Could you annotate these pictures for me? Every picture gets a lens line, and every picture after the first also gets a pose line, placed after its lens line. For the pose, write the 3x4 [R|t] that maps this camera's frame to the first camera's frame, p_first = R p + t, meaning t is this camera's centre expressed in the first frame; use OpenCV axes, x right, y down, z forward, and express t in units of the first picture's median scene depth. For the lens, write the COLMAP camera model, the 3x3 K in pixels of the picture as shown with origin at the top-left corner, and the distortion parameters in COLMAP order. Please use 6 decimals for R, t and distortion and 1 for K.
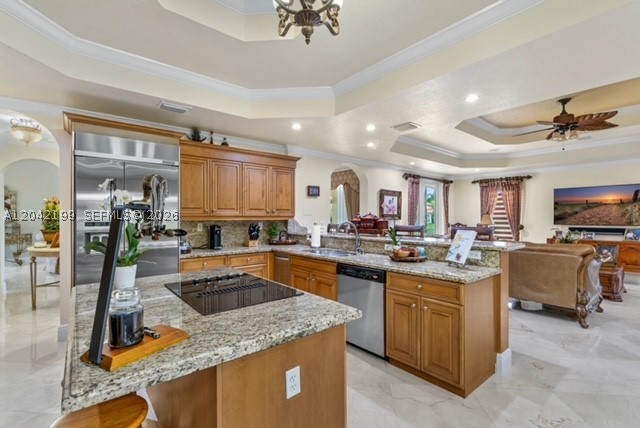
lens RADIAL K [[296.3, 0, 319.9], [0, 296.3, 218.2], [0, 0, 1]] dist [-0.000858, -0.000012]
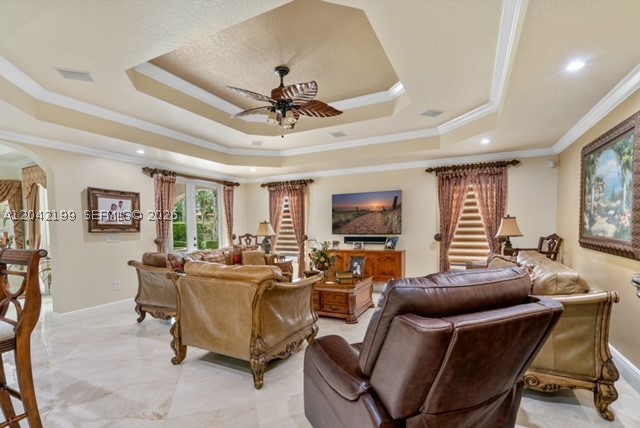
lens RADIAL K [[301.1, 0, 315.7], [0, 301.1, 243.8], [0, 0, 1]] dist [-0.001576, 0.000053]
pose [[0.922856, -0.033677, 0.383671, 0.695721], [0.013299, 0.998362, 0.055643, -0.001710], [-0.384917, -0.046248, 0.921792, 0.291706]]
